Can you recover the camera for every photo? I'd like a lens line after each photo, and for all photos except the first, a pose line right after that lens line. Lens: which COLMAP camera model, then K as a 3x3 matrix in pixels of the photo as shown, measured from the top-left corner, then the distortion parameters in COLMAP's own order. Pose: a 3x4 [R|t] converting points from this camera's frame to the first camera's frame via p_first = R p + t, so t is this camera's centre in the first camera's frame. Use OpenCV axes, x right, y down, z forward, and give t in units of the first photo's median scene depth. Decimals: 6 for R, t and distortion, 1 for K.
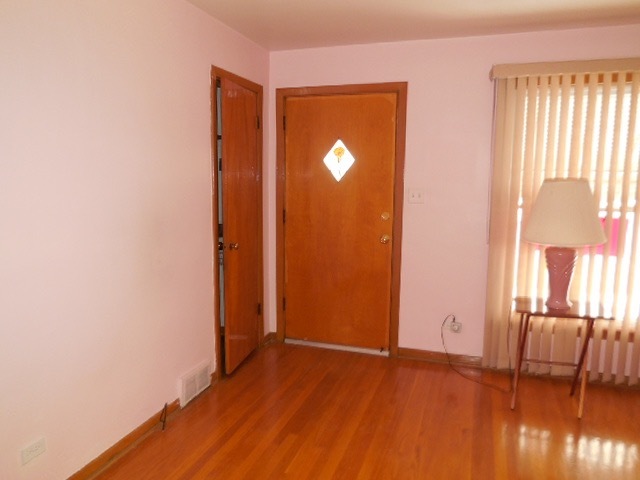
lens RADIAL K [[483.1, 0, 320.0], [0, 483.1, 240.0], [0, 0, 1]] dist [-0.004394, 0.000827]
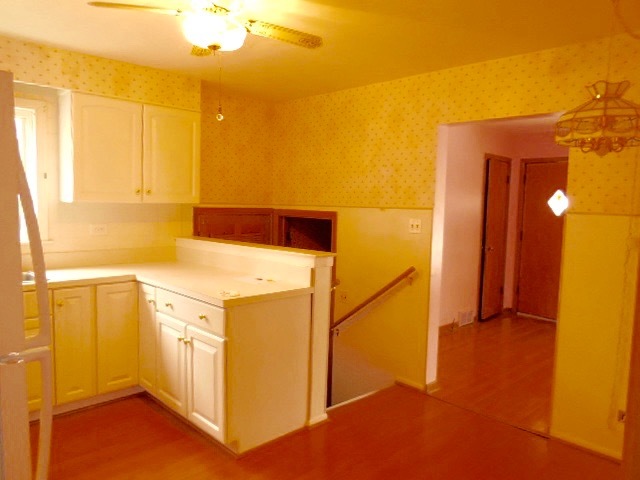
lens RADIAL K [[483.1, 0, 320.0], [0, 483.1, 240.0], [0, 0, 1]] dist [-0.004394, 0.000827]
pose [[0.889748, 0.046849, -0.454041, 0.074131], [-0.077081, 0.995854, -0.048296, 0.115589], [0.449896, 0.077970, 0.889671, -0.896867]]
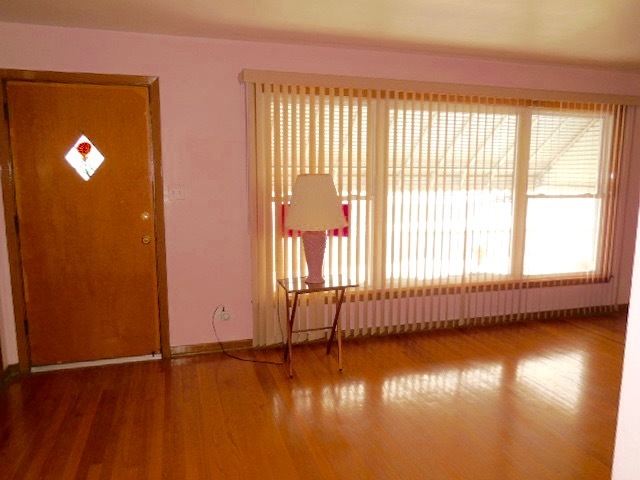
lens RADIAL K [[483.1, 0, 320.0], [0, 483.1, 240.0], [0, 0, 1]] dist [-0.004394, 0.000827]
pose [[0.814808, -0.094634, 0.571956, -0.149384], [0.085851, 0.995406, 0.042393, -0.012954], [-0.573340, 0.014561, 0.819188, 0.016741]]
